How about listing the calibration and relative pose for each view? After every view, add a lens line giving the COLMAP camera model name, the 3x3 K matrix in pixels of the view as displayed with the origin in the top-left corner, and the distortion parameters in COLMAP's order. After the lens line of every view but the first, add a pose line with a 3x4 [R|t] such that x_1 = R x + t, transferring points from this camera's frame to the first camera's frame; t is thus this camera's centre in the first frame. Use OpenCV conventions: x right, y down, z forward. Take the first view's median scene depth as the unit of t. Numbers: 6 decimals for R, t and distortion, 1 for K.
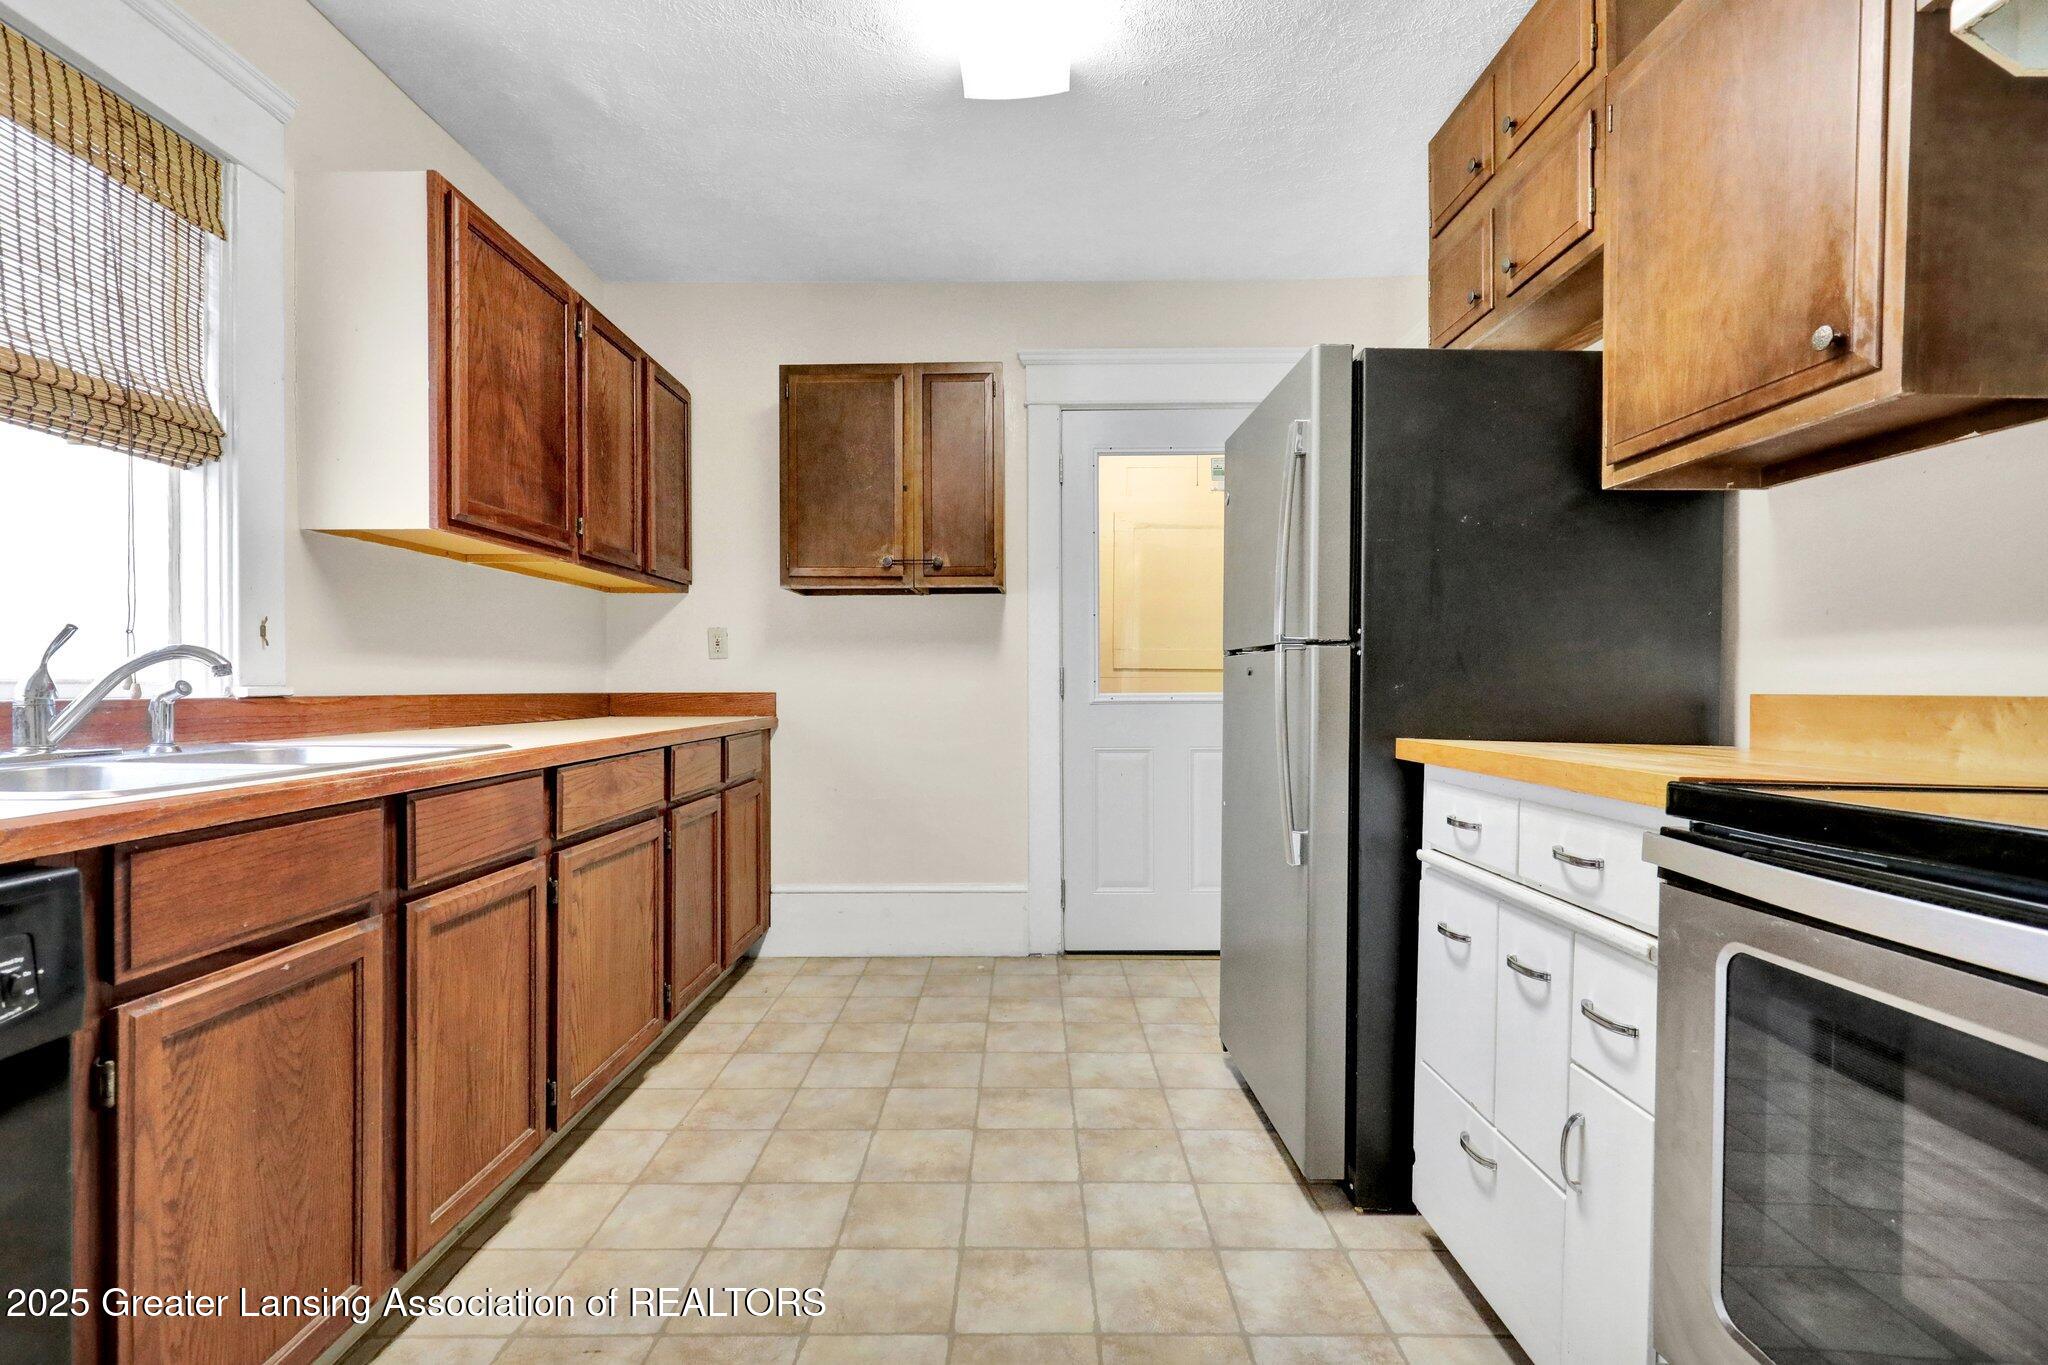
lens RADIAL K [[949.2, 0, 1017.1], [0, 949.2, 684.9], [0, 0, 1]] dist [0.000819, -0.000041]
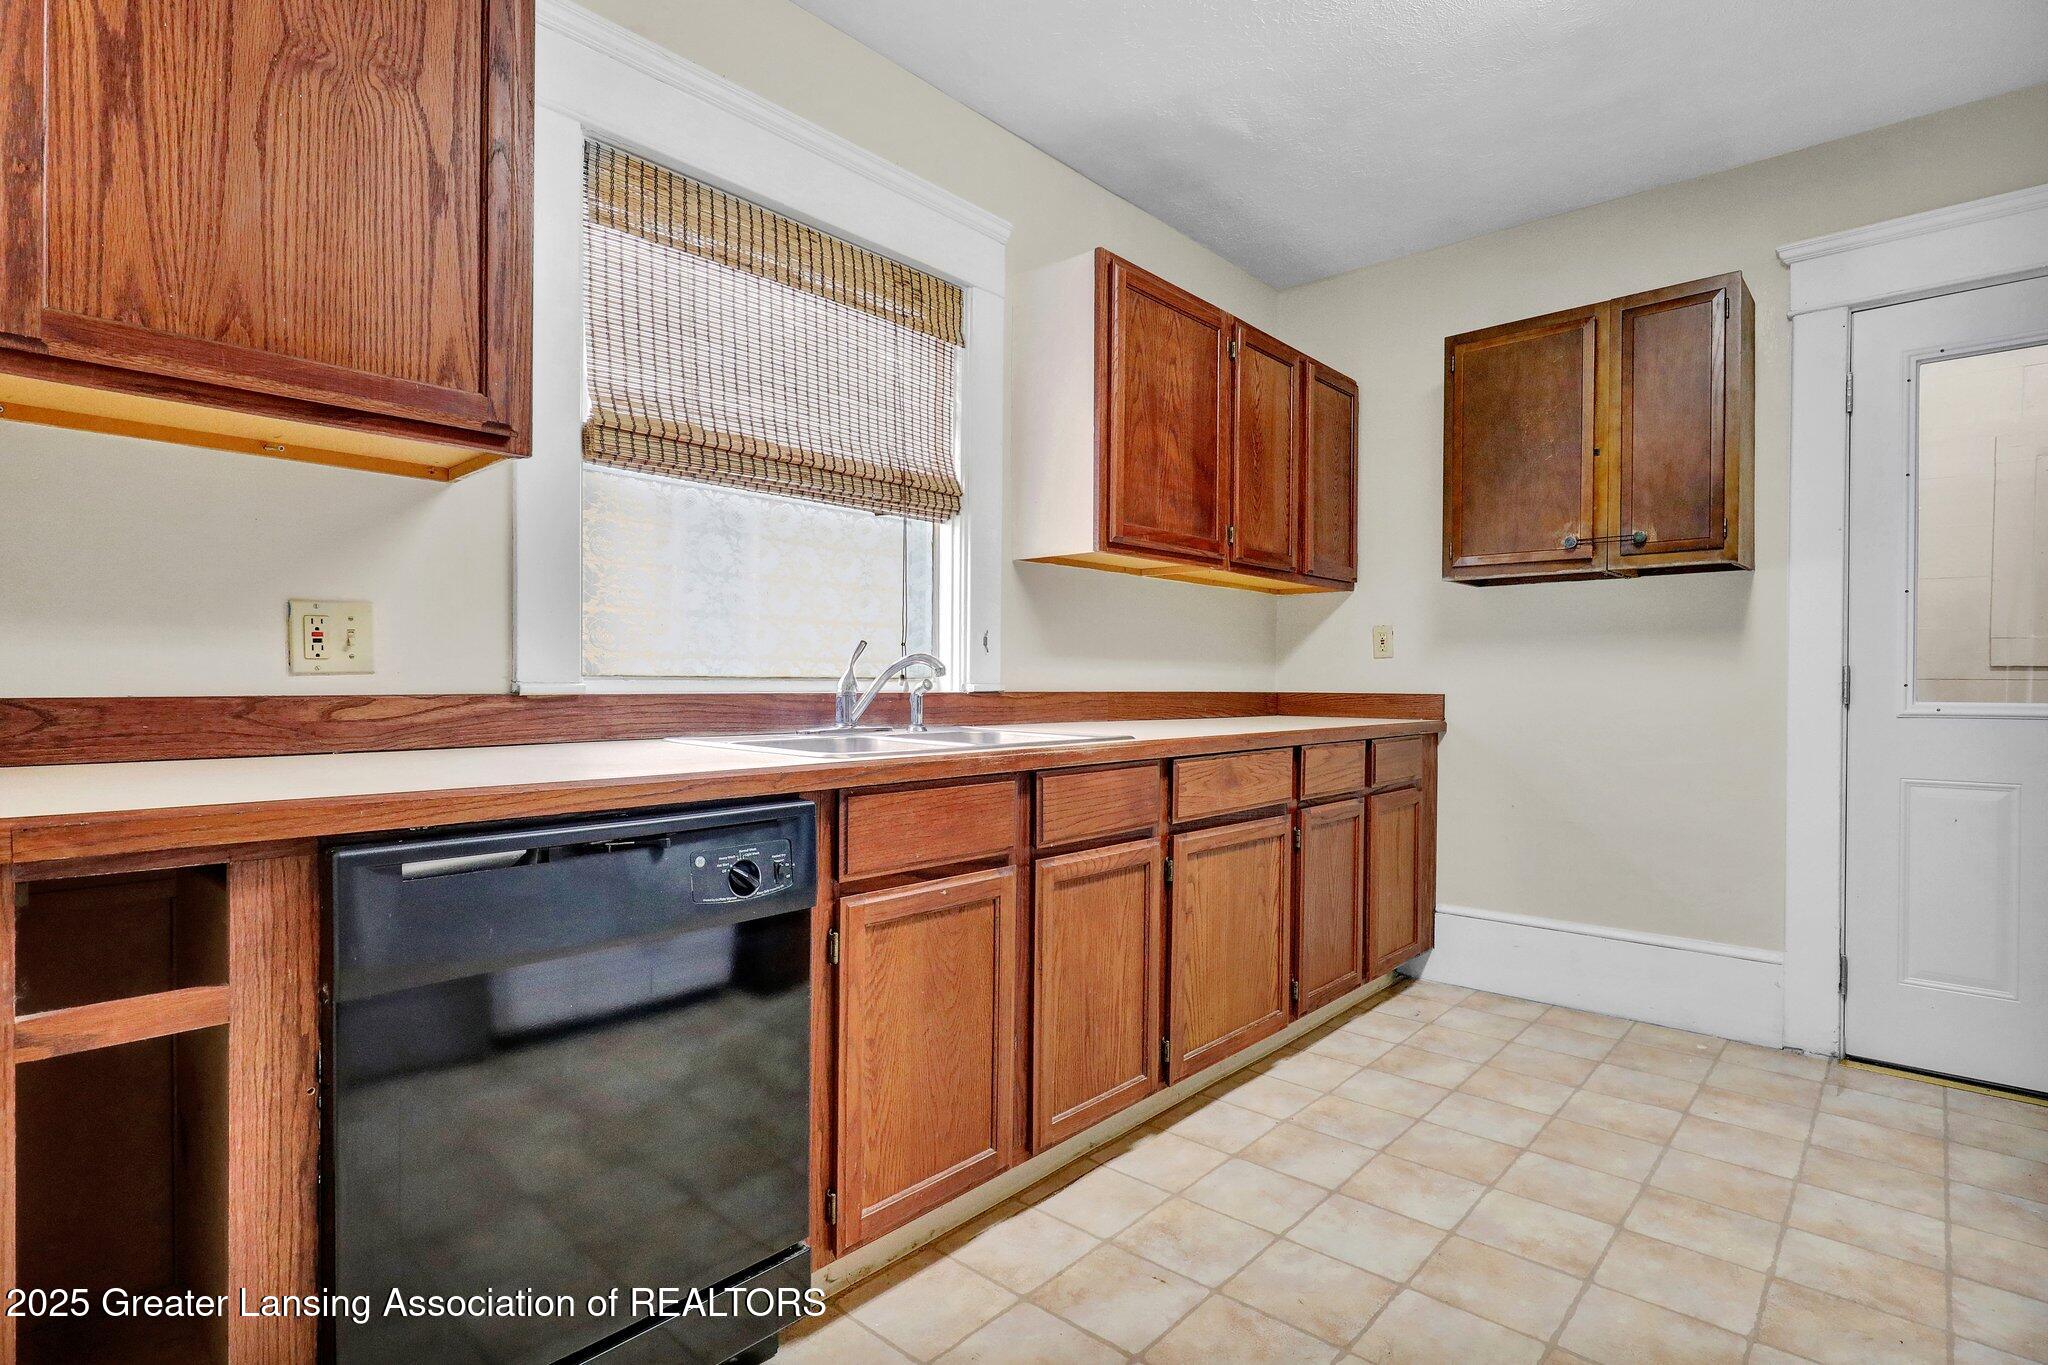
lens RADIAL K [[1013.0, 0, 1024.0], [0, 1013.0, 682.5], [0, 0, 1]] dist [-0.001131, 0.000186]
pose [[0.748911, 0.006686, -0.662637, 0.151434], [-0.007855, 0.999968, 0.001212, -0.002102], [0.662625, 0.004297, 0.748939, -0.002673]]
